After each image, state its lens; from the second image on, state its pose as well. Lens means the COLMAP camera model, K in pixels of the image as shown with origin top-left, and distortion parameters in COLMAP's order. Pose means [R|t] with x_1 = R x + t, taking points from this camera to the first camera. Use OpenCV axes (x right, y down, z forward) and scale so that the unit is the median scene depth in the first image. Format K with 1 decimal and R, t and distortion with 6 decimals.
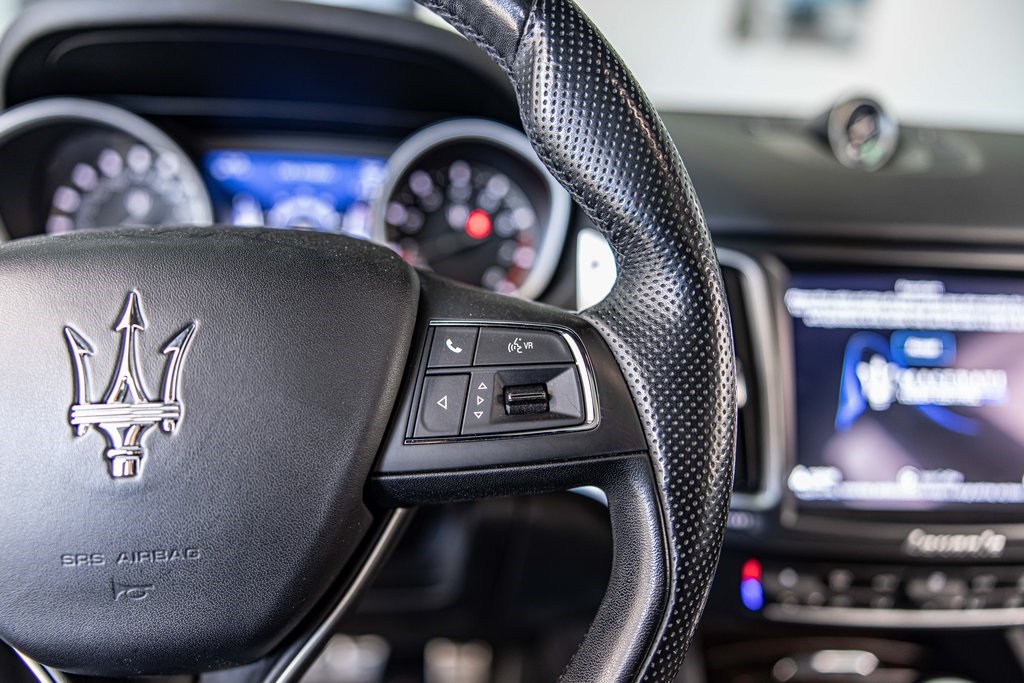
lens RADIAL K [[743.2, 0, 505.7], [0, 743.2, 344.2], [0, 0, 1]] dist [-0.001339, 0.005425]
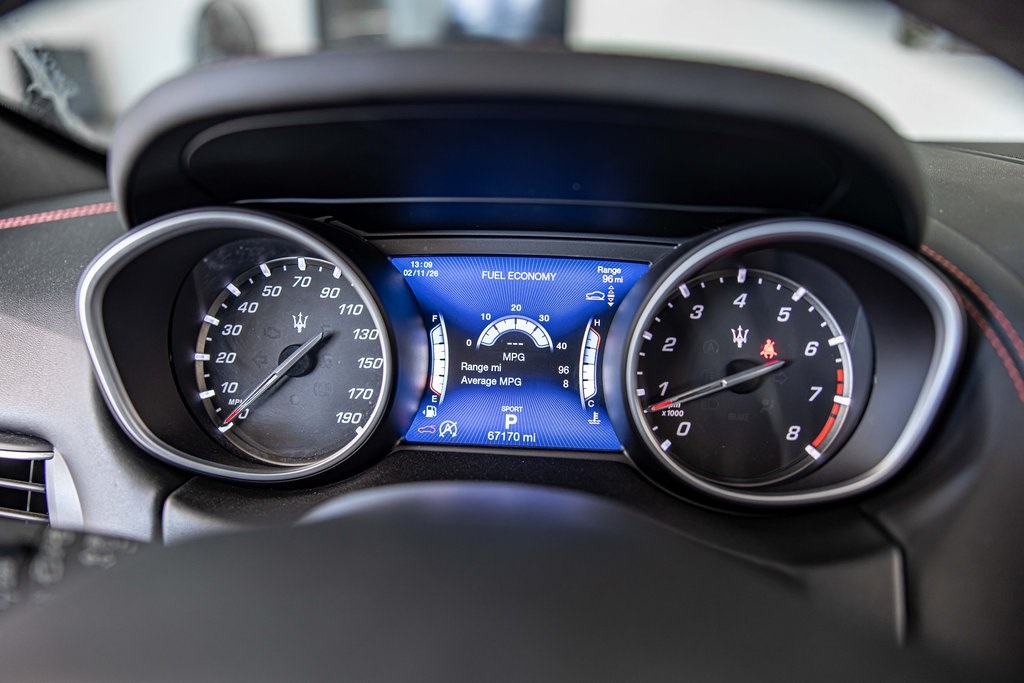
lens RADIAL K [[768.3, 0, 520.1], [0, 768.3, 338.8], [0, 0, 1]] dist [-0.009441, 0.006564]
pose [[0.985230, 0.006109, -0.171128, -0.173581], [-0.013175, 0.999105, -0.040190, -0.174970], [0.170729, 0.041851, 0.984429, 0.340258]]
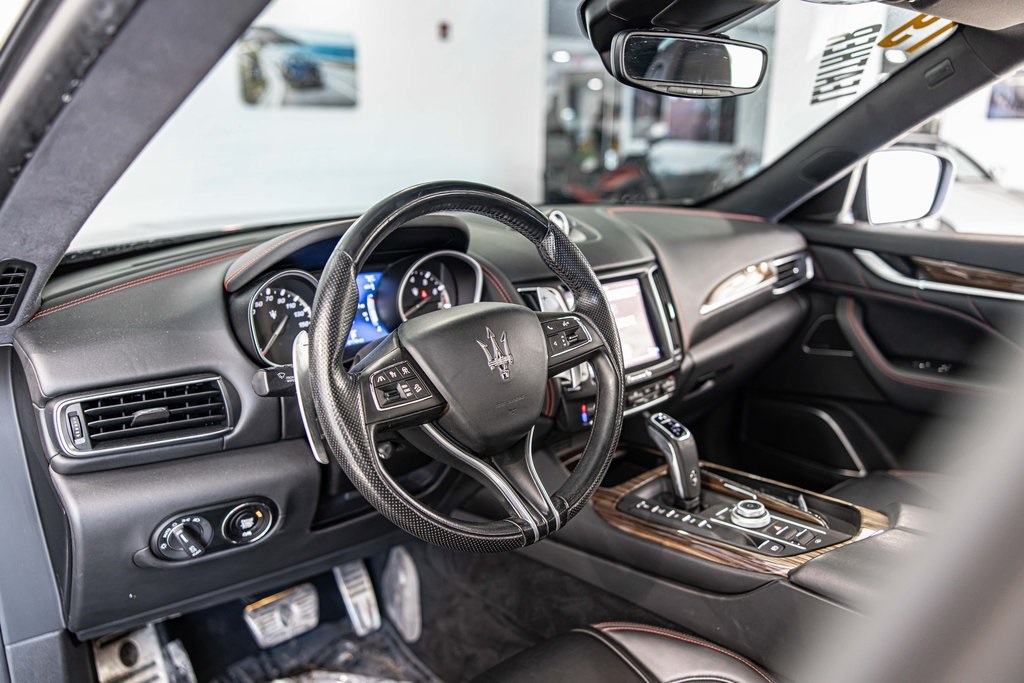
lens RADIAL K [[768.3, 0, 512.9], [0, 768.3, 342.2], [0, 0, 1]] dist [-0.009441, 0.006564]
pose [[0.799015, -0.209723, 0.563553, -1.320237], [0.238669, 0.970831, 0.022901, -0.029291], [-0.551918, 0.116205, 0.825762, -1.080192]]
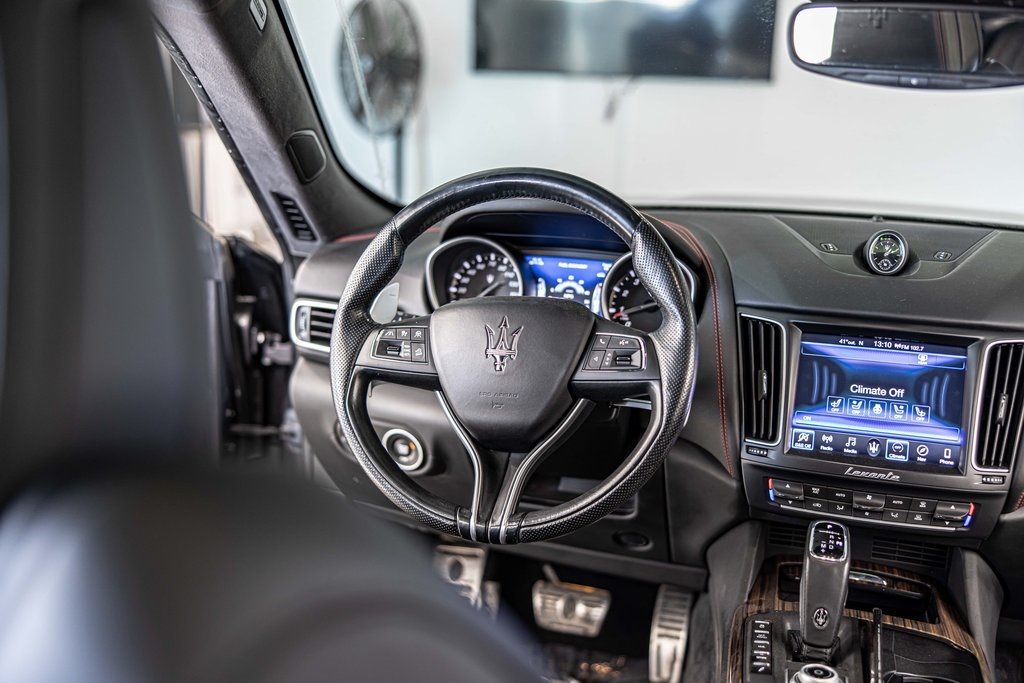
lens RADIAL K [[1057.8, 0, 520.8], [0, 1057.8, 337.5], [0, 0, 1]] dist [-0.006984, 0.000000]
pose [[0.937968, 0.057986, -0.341838, 0.657448], [-0.092355, 0.992081, -0.085128, 0.232420], [0.334195, 0.111418, 0.935895, -1.884971]]
